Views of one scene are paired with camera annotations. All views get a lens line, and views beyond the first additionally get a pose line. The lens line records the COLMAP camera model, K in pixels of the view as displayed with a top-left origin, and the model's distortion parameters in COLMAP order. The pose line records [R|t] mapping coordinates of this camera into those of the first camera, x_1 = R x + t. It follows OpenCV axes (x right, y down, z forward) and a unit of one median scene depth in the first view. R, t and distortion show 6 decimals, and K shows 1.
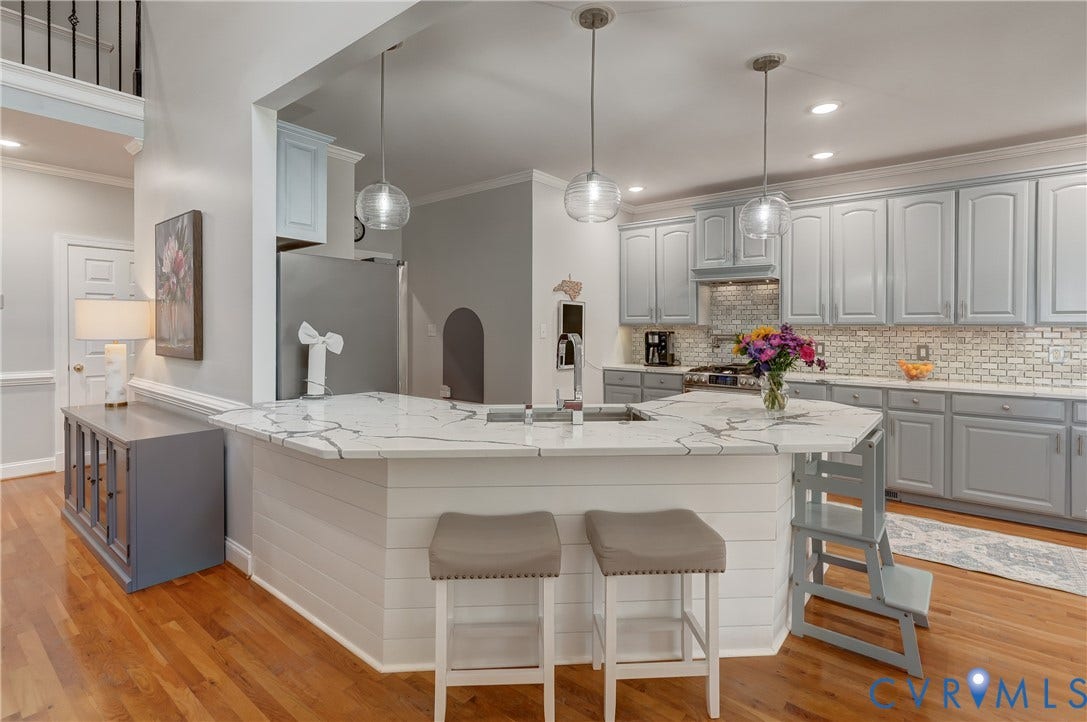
lens RADIAL K [[522.7, 0, 544.1], [0, 522.7, 330.5], [0, 0, 1]] dist [-0.002226, -0.000137]
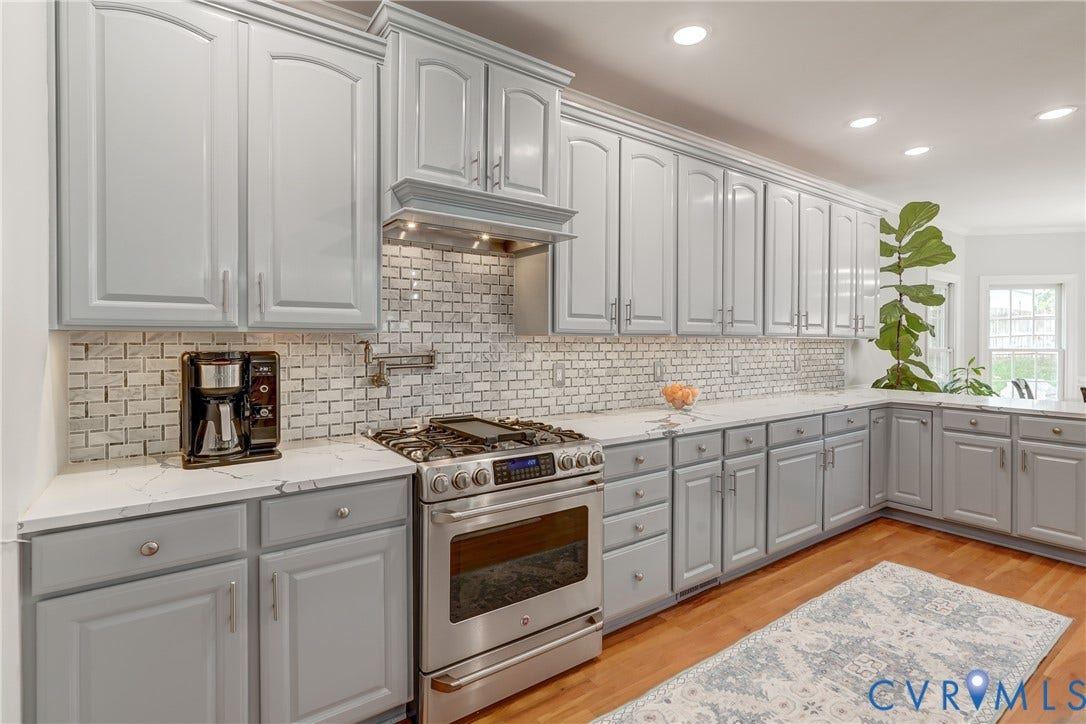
lens RADIAL K [[503.6, 0, 544.5], [0, 503.6, 344.6], [0, 0, 1]] dist [0.001341, 0.000332]
pose [[0.275298, -0.011944, 0.961285, -0.030916], [0.005550, 0.999926, 0.010834, -0.005549], [-0.961343, 0.002352, 0.275344, 0.888132]]
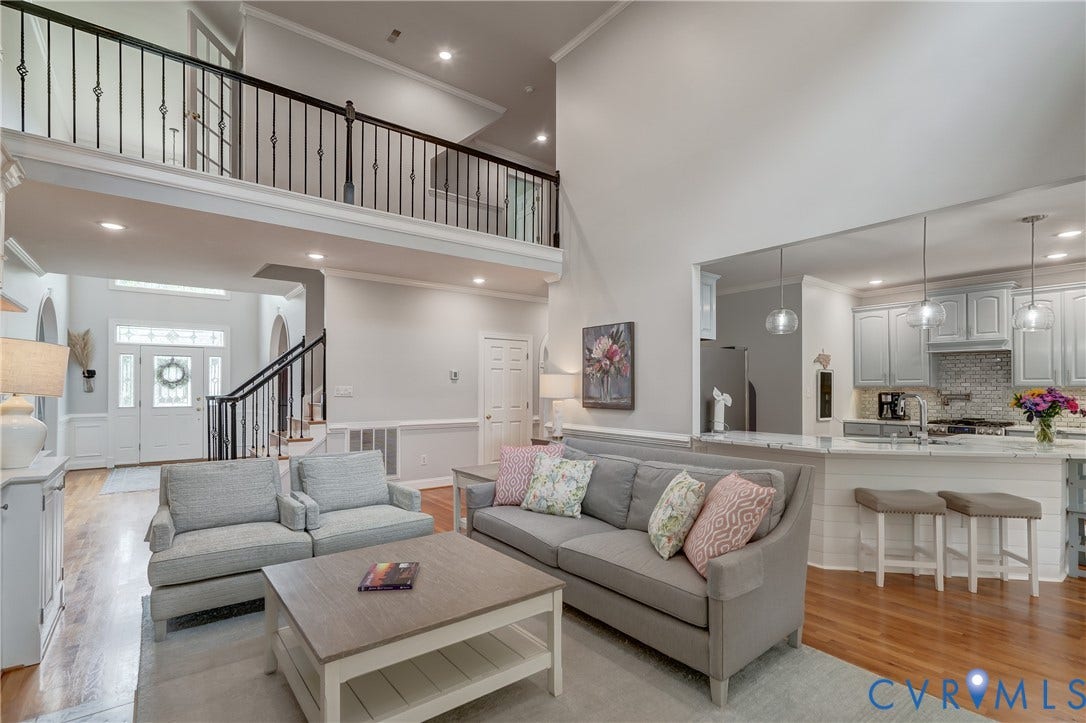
lens RADIAL K [[520.1, 0, 544.1], [0, 520.1, 384.8], [0, 0, 1]] dist [-0.000104, 0.000162]
pose [[0.975709, -0.005364, -0.219006, -0.386401], [0.002403, 0.999902, -0.013787, -0.001256], [0.219058, 0.012926, 0.975626, -0.481157]]
